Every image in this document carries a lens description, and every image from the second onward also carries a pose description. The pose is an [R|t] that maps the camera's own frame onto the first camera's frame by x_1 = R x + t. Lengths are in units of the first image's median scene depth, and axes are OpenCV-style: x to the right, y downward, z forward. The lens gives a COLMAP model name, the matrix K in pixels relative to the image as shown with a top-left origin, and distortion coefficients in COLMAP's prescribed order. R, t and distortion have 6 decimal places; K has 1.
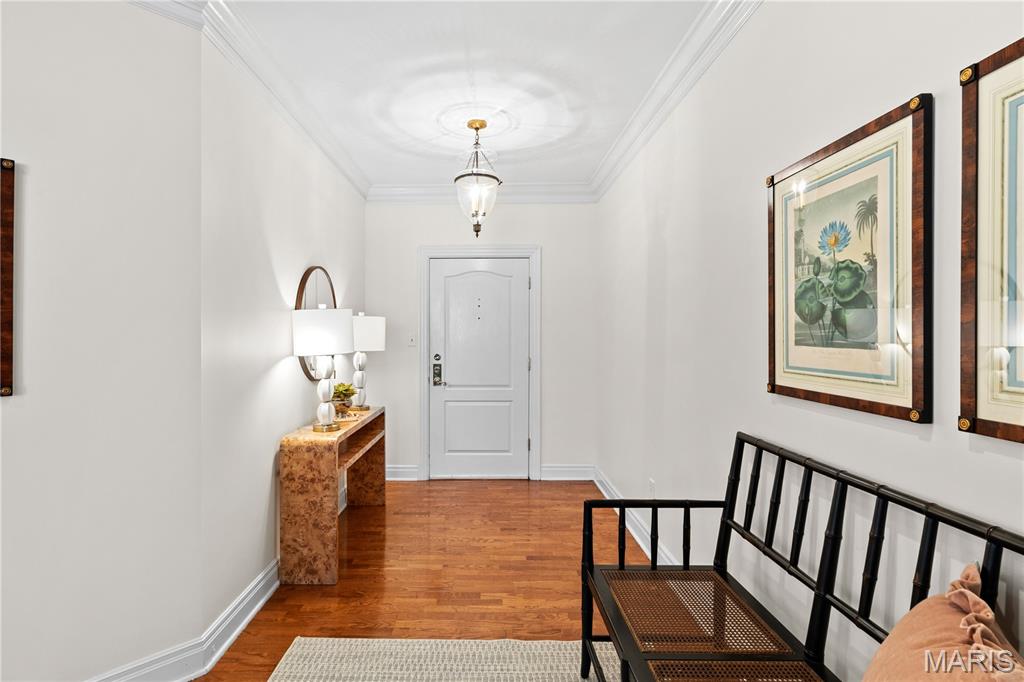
lens RADIAL K [[491.2, 0, 510.3], [0, 491.2, 345.6], [0, 0, 1]] dist [-0.000957, -0.001308]
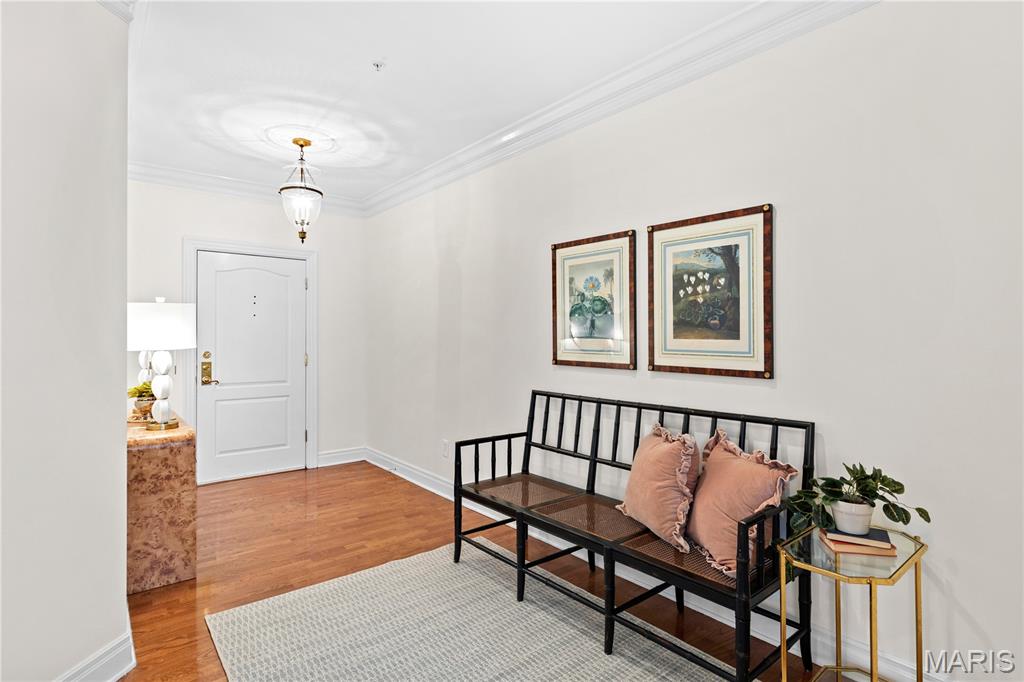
lens RADIAL K [[534.0, 0, 506.6], [0, 534.0, 340.5], [0, 0, 1]] dist [0.006259, -0.000719]
pose [[0.765683, 0.000519, 0.643218, -0.623270], [0.008542, 0.999903, -0.010976, 0.020166], [-0.643162, 0.013899, 0.765604, -0.277349]]
